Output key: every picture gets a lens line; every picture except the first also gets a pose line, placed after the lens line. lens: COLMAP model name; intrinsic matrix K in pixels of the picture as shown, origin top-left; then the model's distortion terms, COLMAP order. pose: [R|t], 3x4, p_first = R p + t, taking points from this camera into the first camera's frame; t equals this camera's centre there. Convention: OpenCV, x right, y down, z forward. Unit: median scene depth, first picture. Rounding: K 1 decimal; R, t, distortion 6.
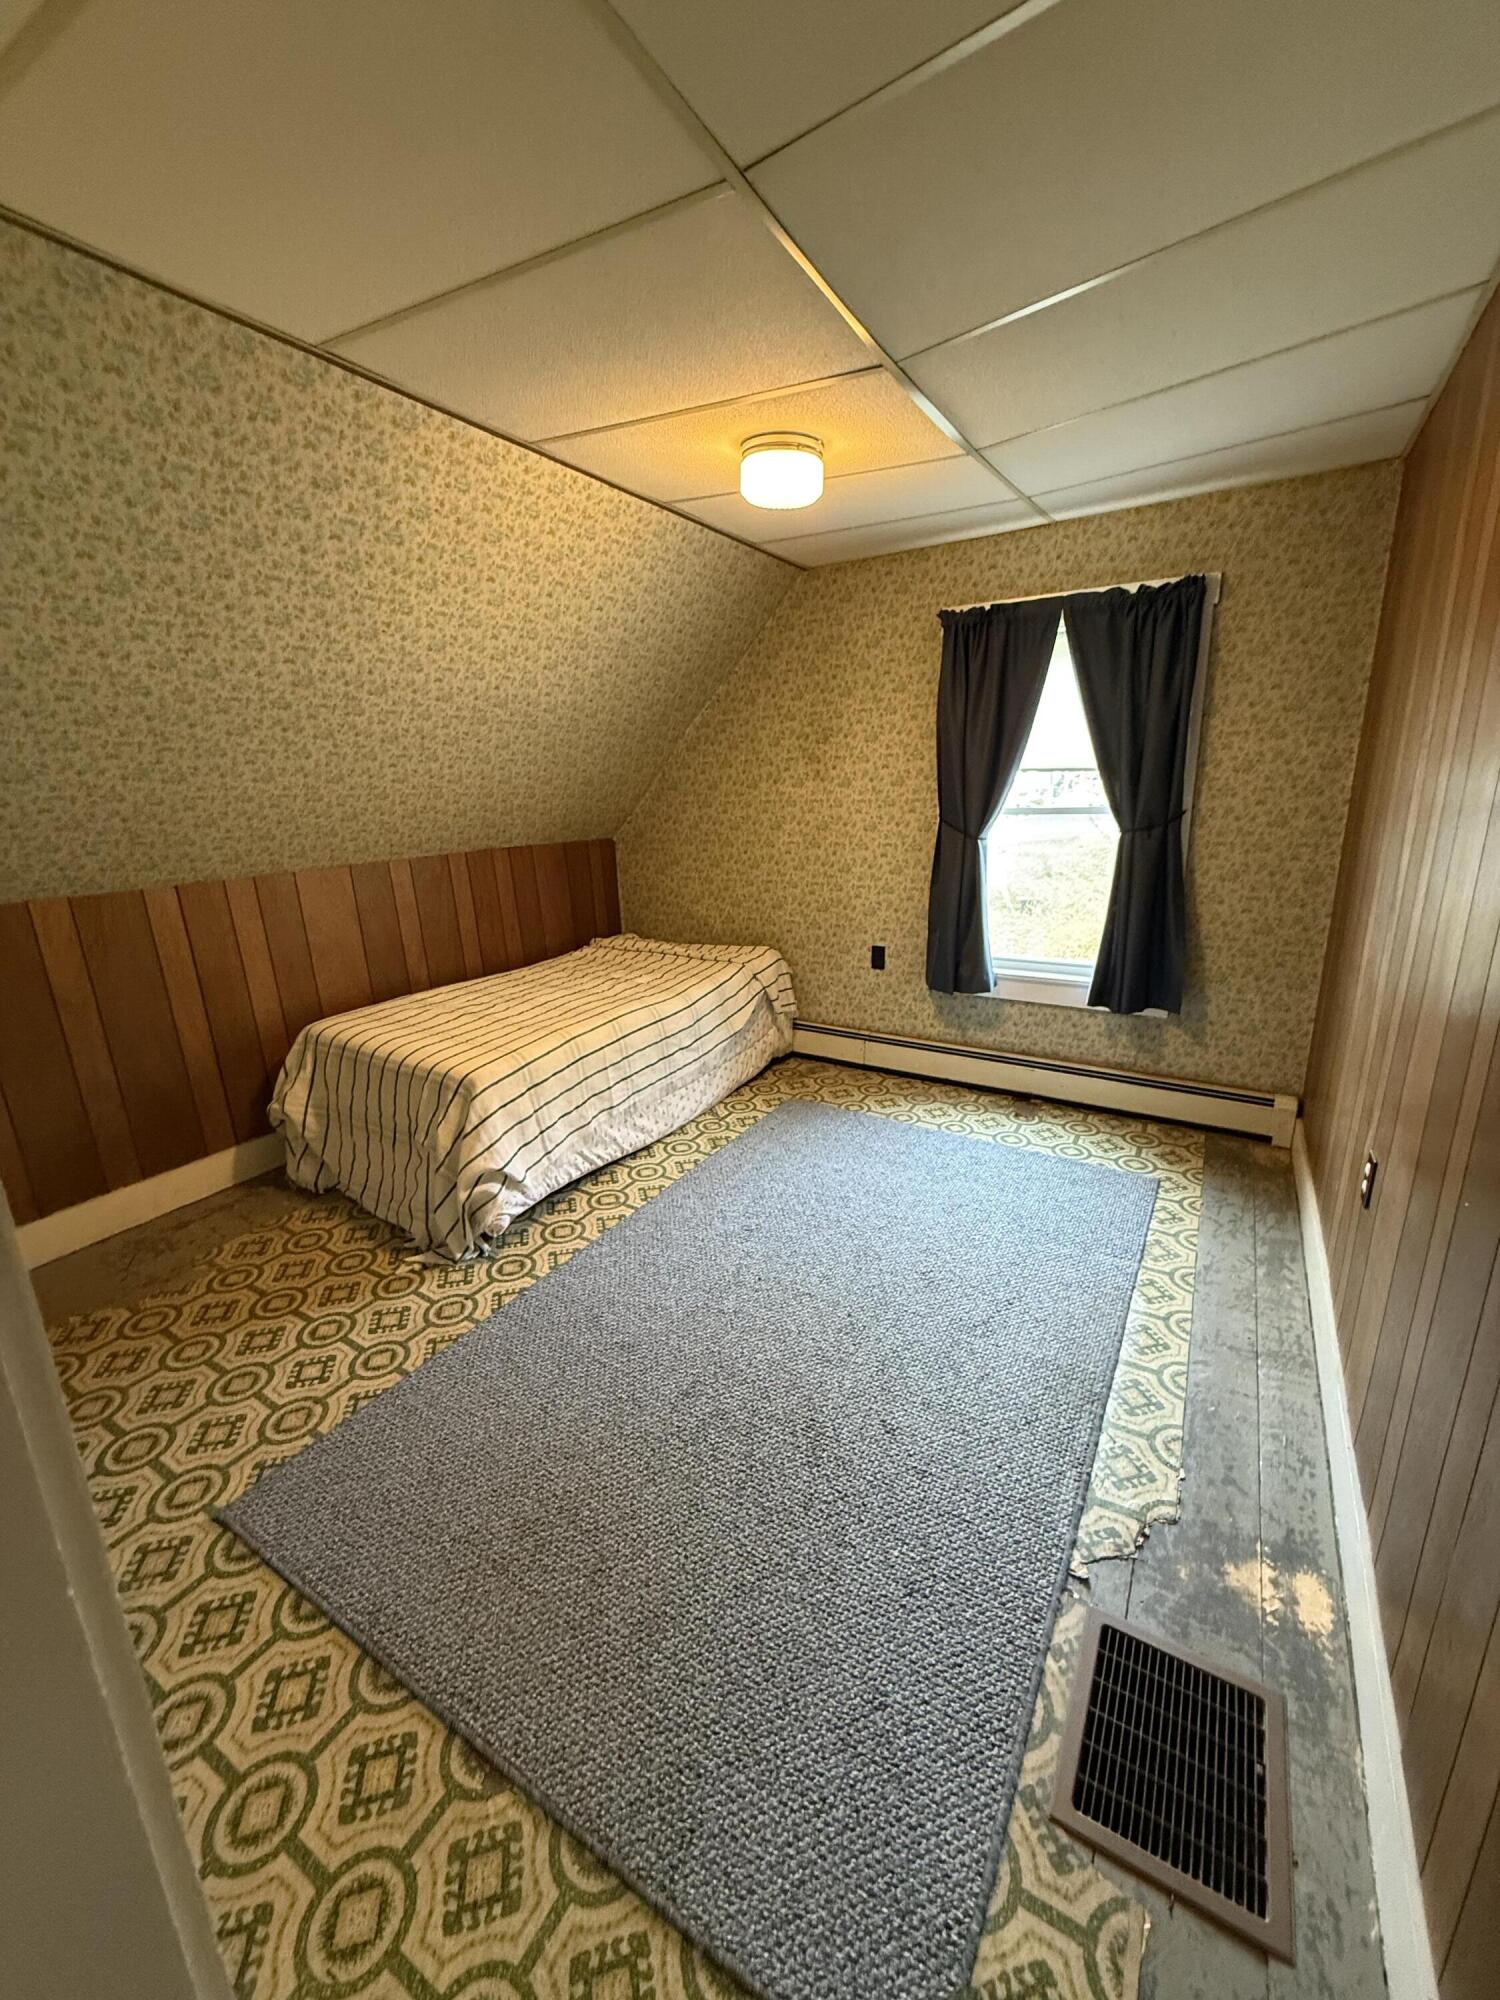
lens RADIAL K [[796.1, 0, 750.0], [0, 796.1, 1000.0], [0, 0, 1]] dist [-0.020674, 0.000268]
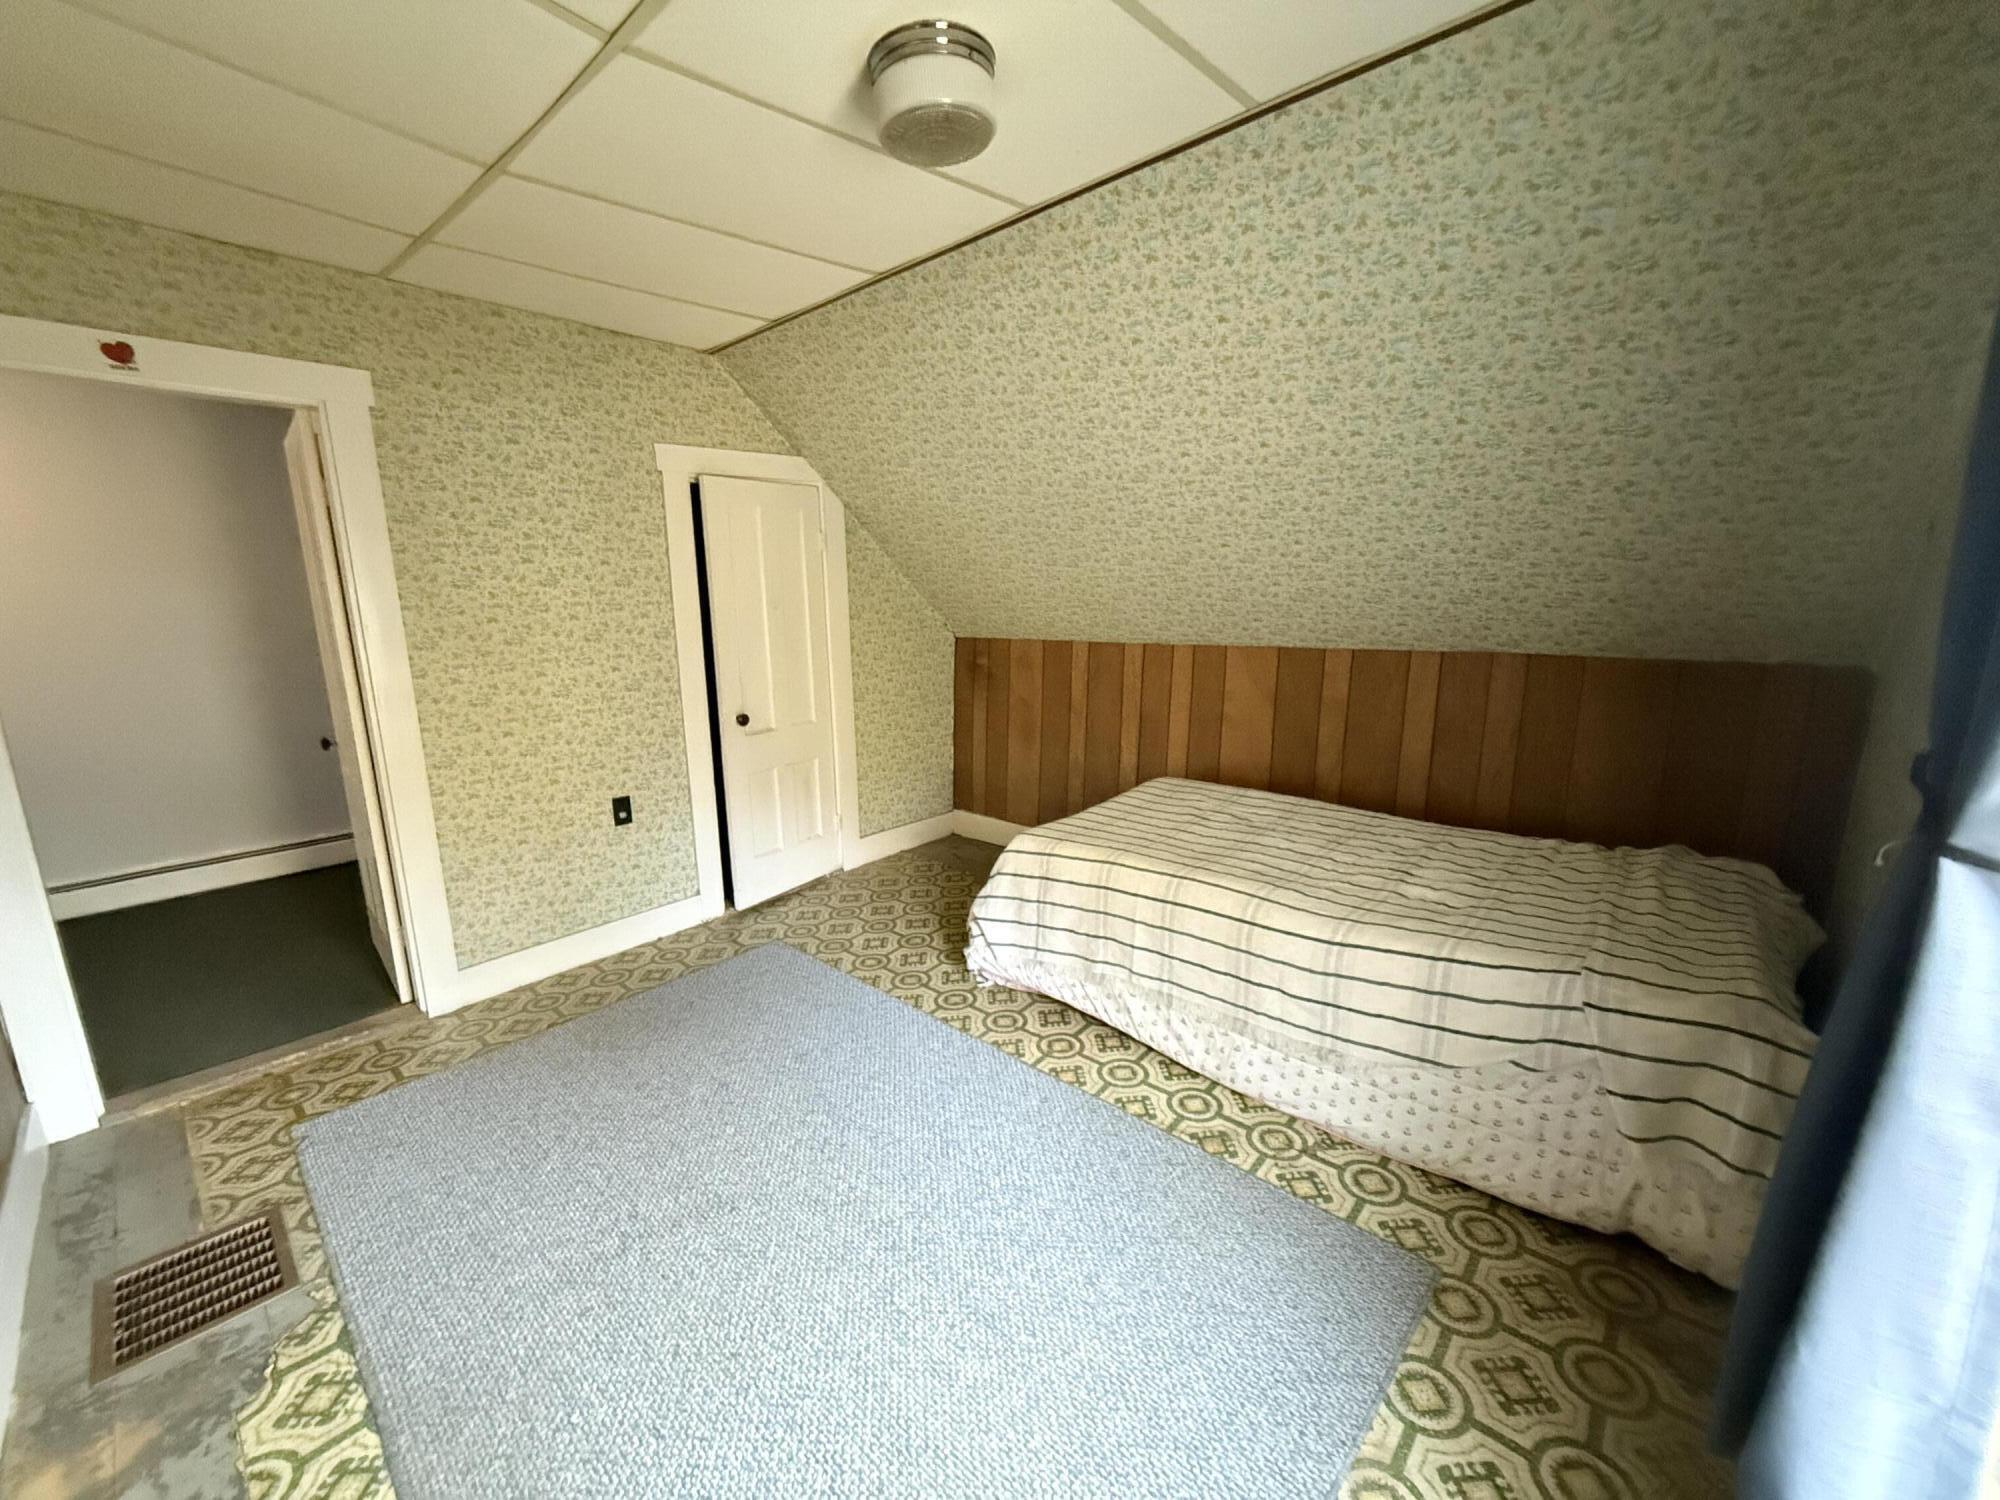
lens RADIAL K [[796.1, 0, 1060.0], [0, 796.1, 762.9], [0, 0, 1]] dist [-0.020674, 0.000268]
pose [[-0.178913, 0.235058, -0.955373, 0.531095], [-0.227921, 0.934724, 0.272660, -0.251867], [0.957101, 0.266532, -0.113660, 0.929070]]
